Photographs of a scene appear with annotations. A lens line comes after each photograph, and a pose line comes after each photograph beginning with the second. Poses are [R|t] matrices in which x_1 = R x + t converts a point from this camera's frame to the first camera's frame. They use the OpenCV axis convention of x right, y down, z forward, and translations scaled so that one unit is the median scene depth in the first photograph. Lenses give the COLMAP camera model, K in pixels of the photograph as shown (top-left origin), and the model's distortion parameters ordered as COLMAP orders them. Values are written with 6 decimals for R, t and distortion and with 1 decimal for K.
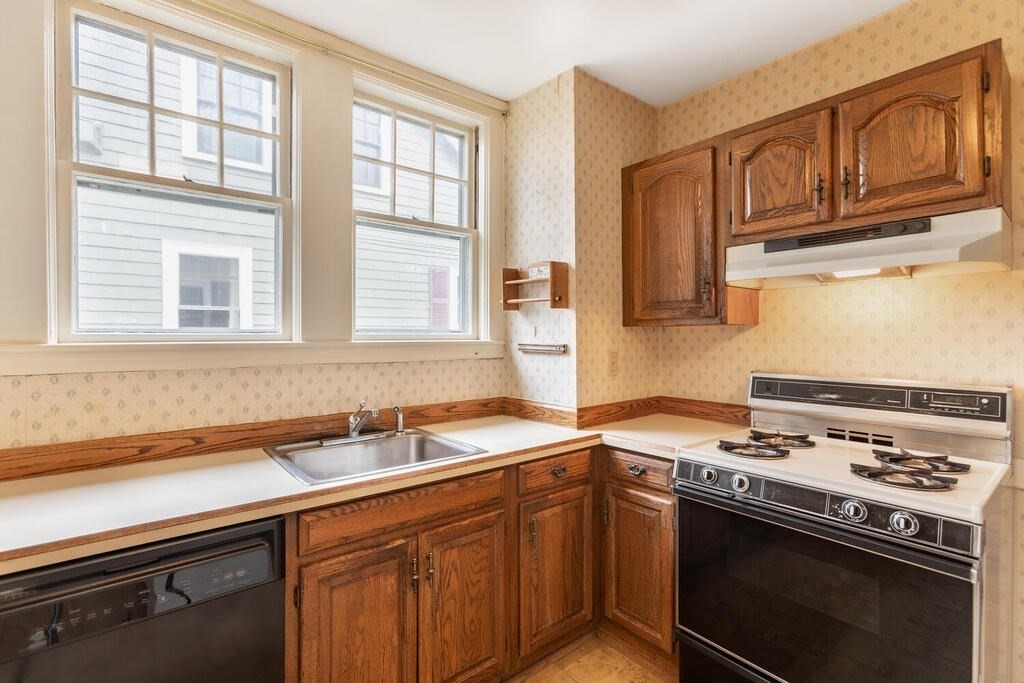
lens RADIAL K [[463.3, 0, 512.0], [0, 463.3, 333.2], [0, 0, 1]] dist [-0.002164, 0.000582]
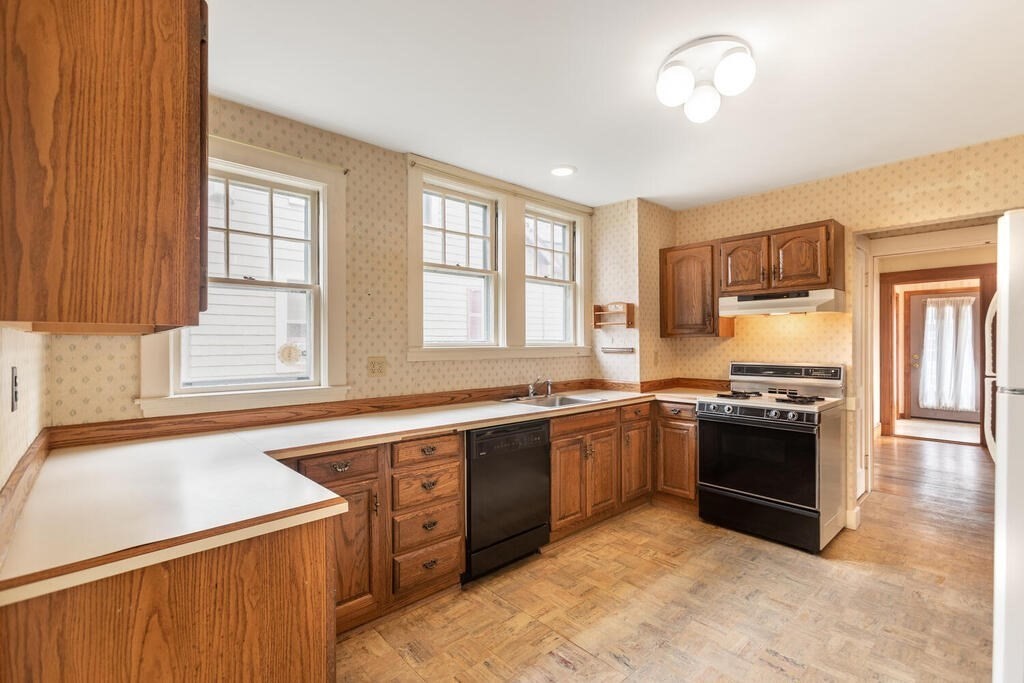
lens RADIAL K [[464.9, 0, 517.1], [0, 464.9, 341.4], [0, 0, 1]] dist [-0.001500, -0.000004]
pose [[0.997587, -0.004317, 0.069289, -0.508659], [0.004261, 0.999990, 0.000954, -0.005500], [-0.069292, -0.000657, 0.997596, -0.874195]]
